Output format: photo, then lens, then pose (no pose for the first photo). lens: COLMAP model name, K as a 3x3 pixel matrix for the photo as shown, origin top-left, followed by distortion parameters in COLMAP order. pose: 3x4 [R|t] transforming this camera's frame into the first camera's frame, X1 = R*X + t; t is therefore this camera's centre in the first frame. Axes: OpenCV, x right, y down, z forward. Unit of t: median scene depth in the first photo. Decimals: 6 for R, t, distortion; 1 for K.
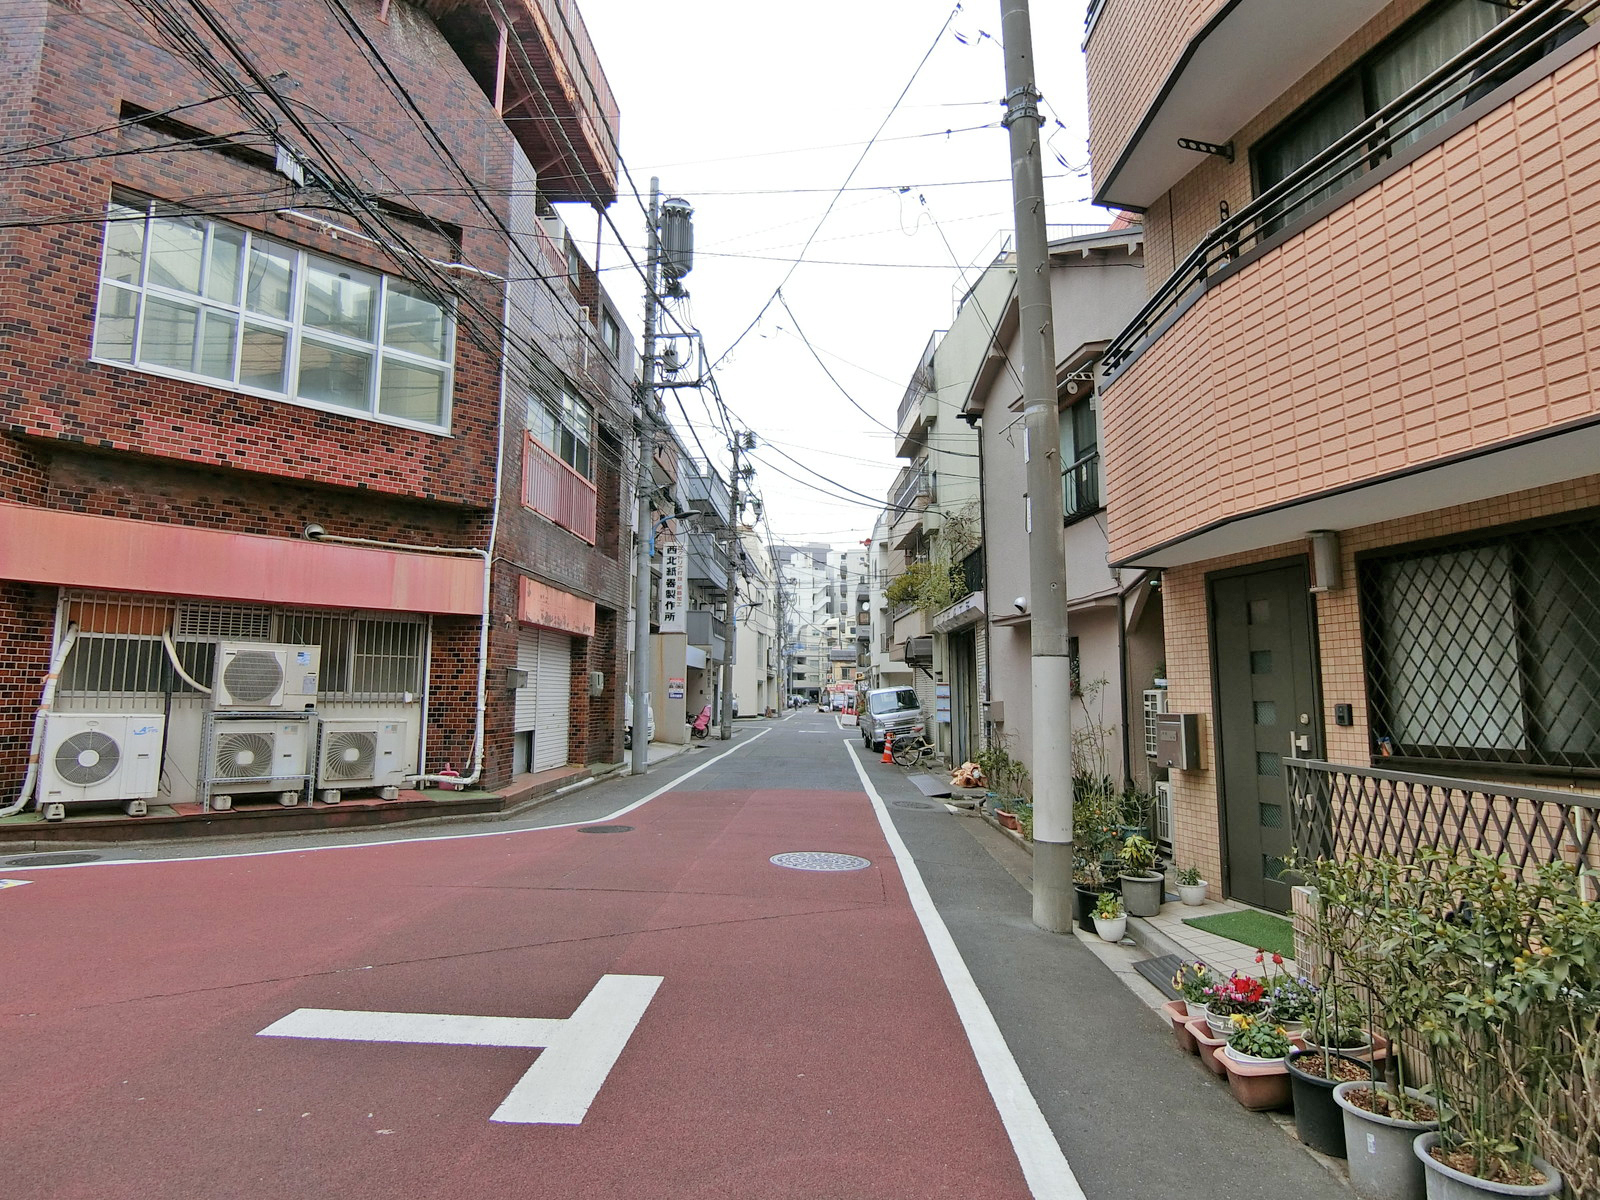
lens RADIAL K [[872.4, 0, 803.3], [0, 872.4, 609.2], [0, 0, 1]] dist [-0.020049, 0.000294]
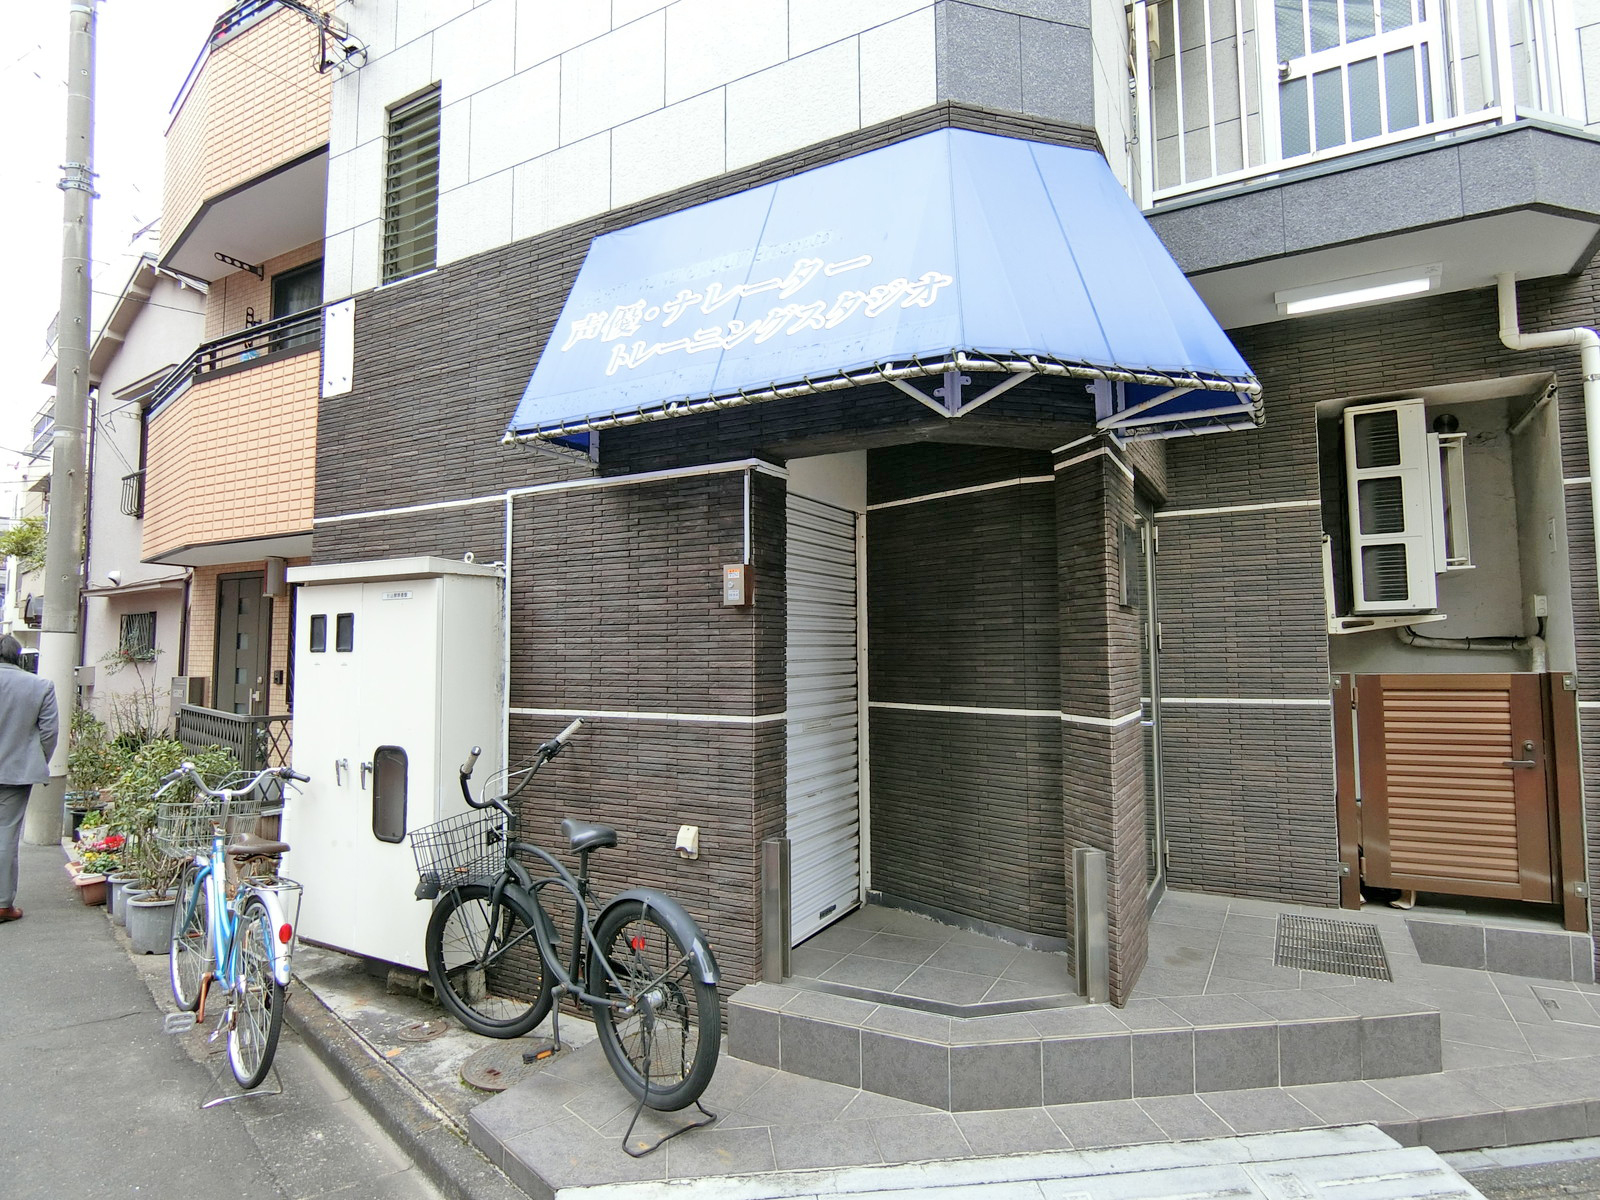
lens RADIAL K [[872.4, 0, 803.3], [0, 872.4, 609.2], [0, 0, 1]] dist [-0.020049, 0.000294]
pose [[0.693057, 0.044493, 0.719509, 0.140065], [-0.074763, 0.997148, 0.010353, -0.078563], [-0.716996, -0.060968, 0.694406, -0.683786]]
